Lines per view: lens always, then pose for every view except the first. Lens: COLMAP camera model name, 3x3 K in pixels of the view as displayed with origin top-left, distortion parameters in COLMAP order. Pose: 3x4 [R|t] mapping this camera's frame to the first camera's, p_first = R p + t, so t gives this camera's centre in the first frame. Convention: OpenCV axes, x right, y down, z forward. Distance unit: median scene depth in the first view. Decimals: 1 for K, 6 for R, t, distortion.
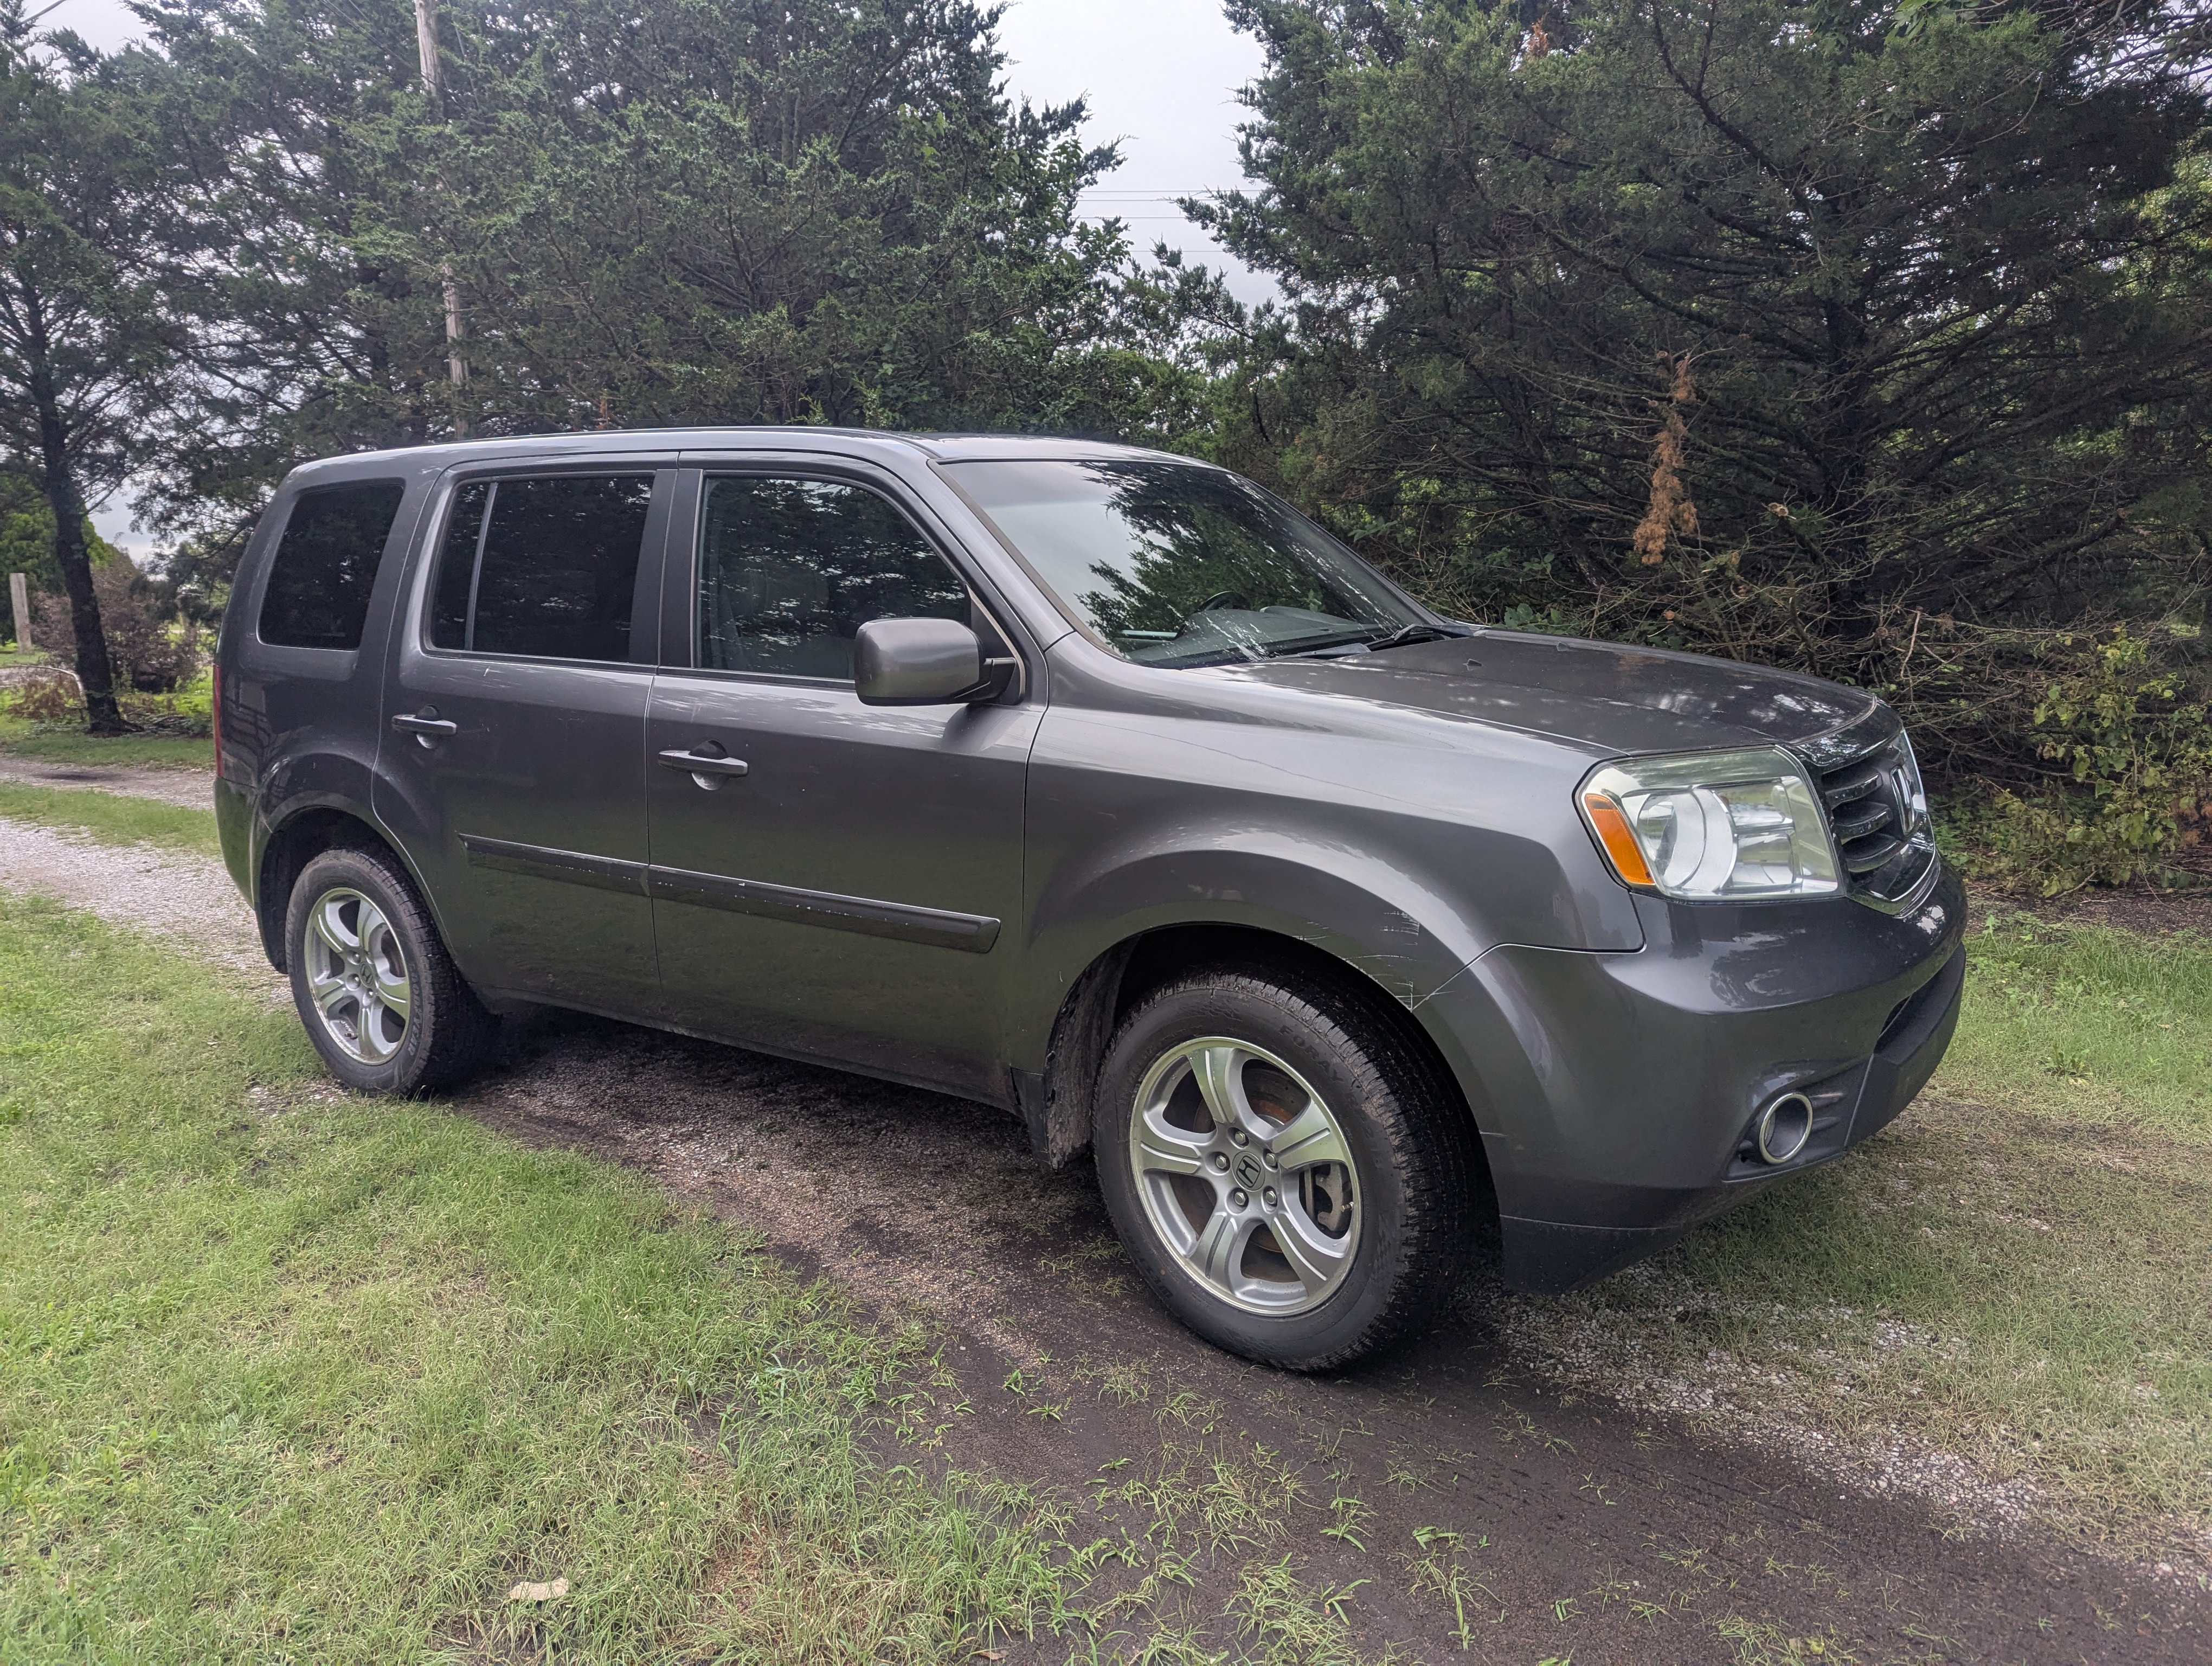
lens RADIAL K [[1562.9, 0, 1101.2], [0, 1562.9, 818.0], [0, 0, 1]] dist [0.058361, -0.029551]
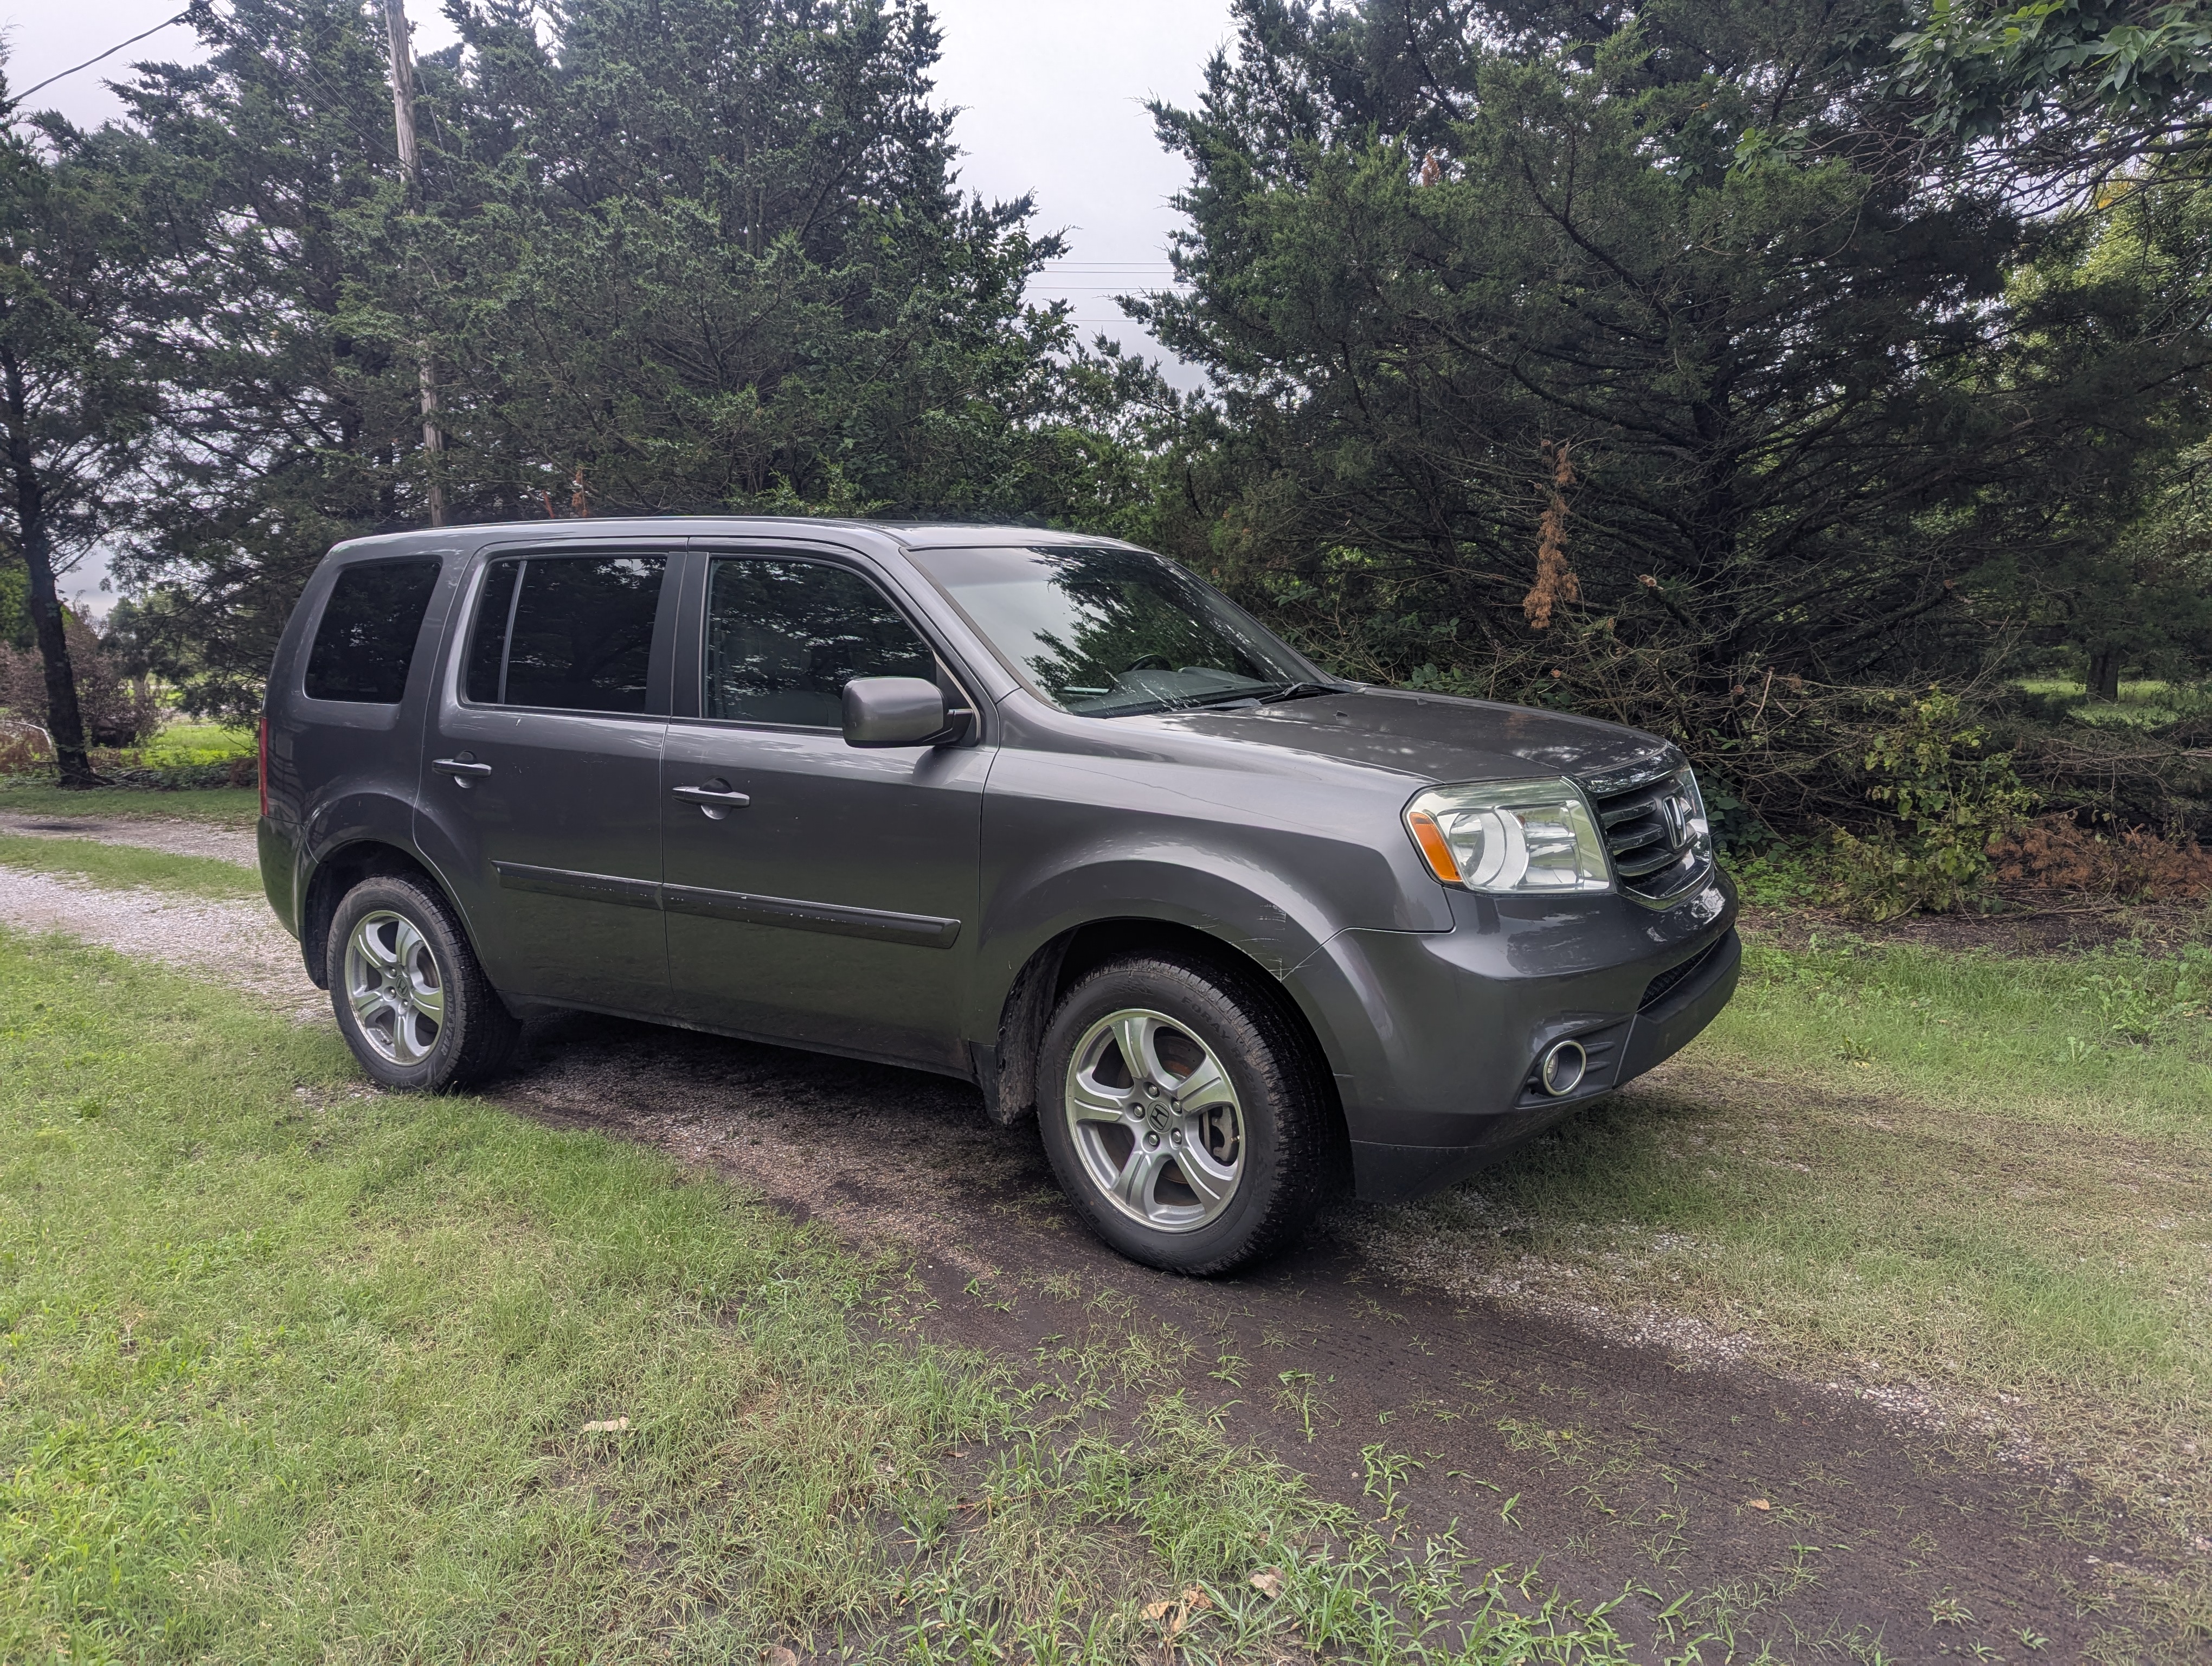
lens RADIAL K [[1562.9, 0, 1111.1], [0, 1562.9, 834.7], [0, 0, 1]] dist [0.058361, -0.029551]
pose [[0.999317, -0.002994, 0.036825, 0.006635], [0.003901, 0.999690, -0.024592, 0.020237], [-0.036740, 0.024719, 0.999019, -0.172712]]
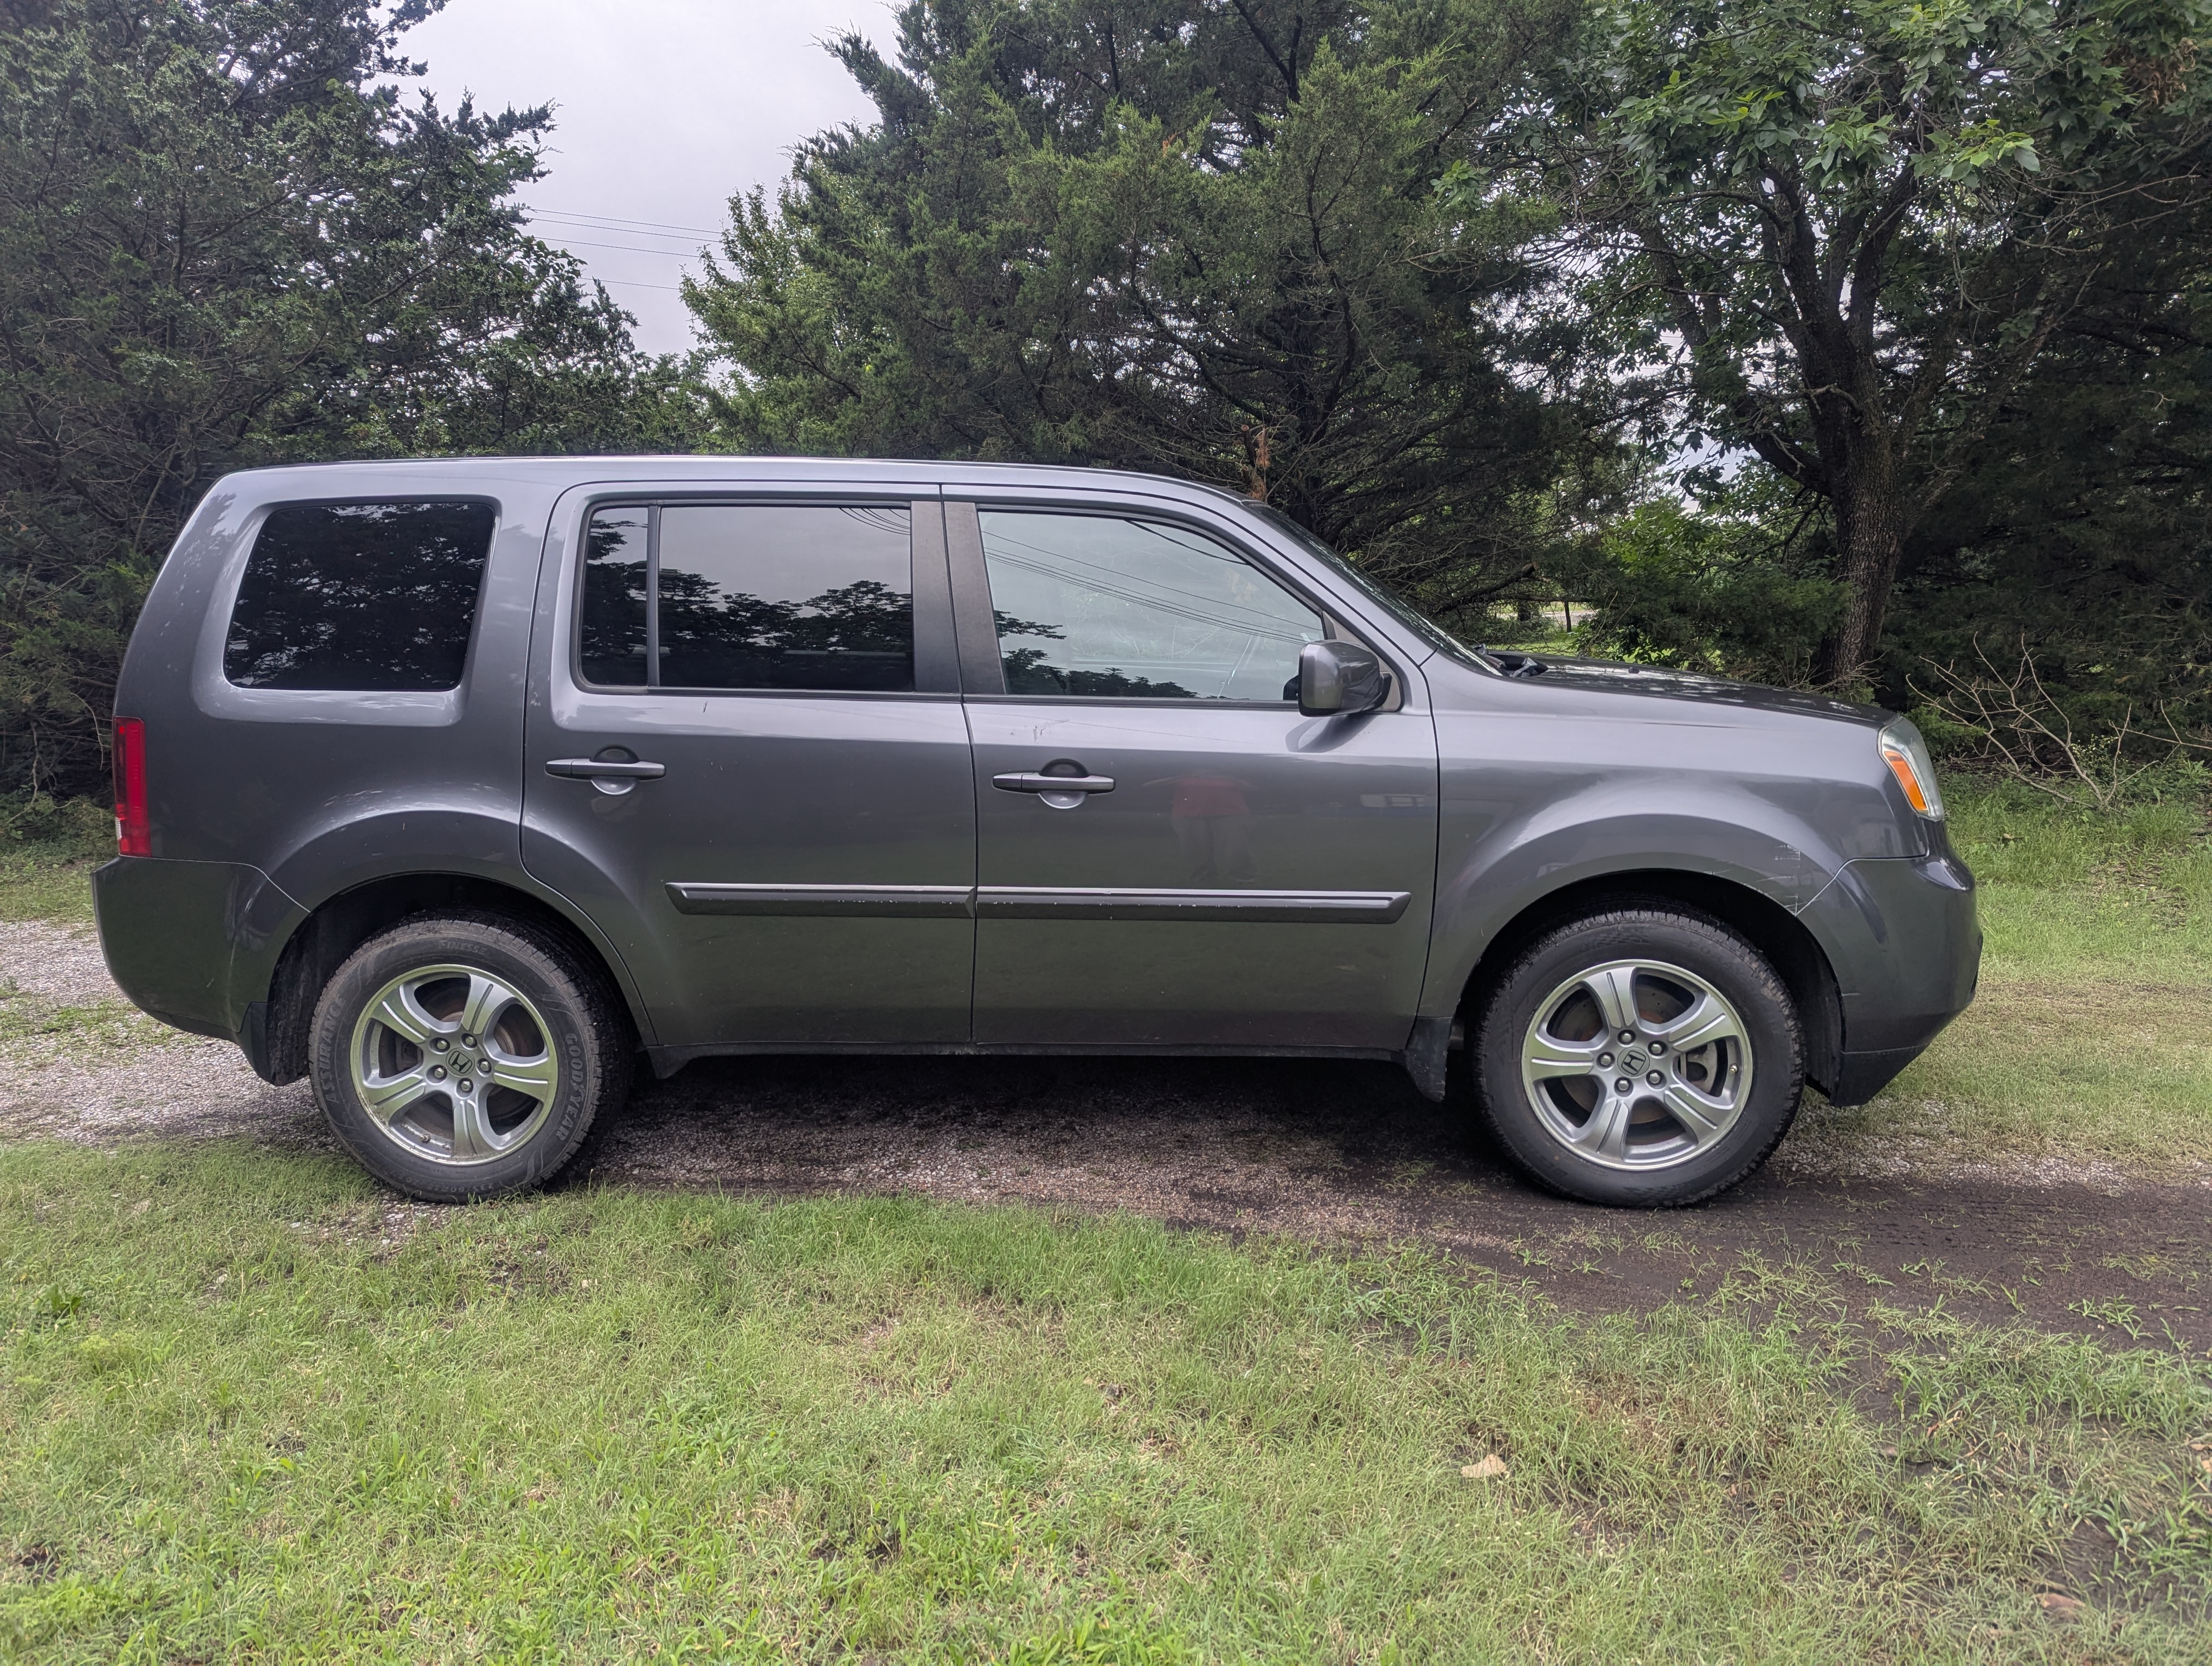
lens RADIAL K [[1562.9, 0, 1112.5], [0, 1562.9, 818.7], [0, 0, 1]] dist [0.058361, -0.029551]
pose [[0.855710, -0.069723, 0.512737, -0.626680], [0.080607, 0.996745, 0.001014, -0.007644], [-0.511139, 0.040463, 0.858545, 0.064527]]
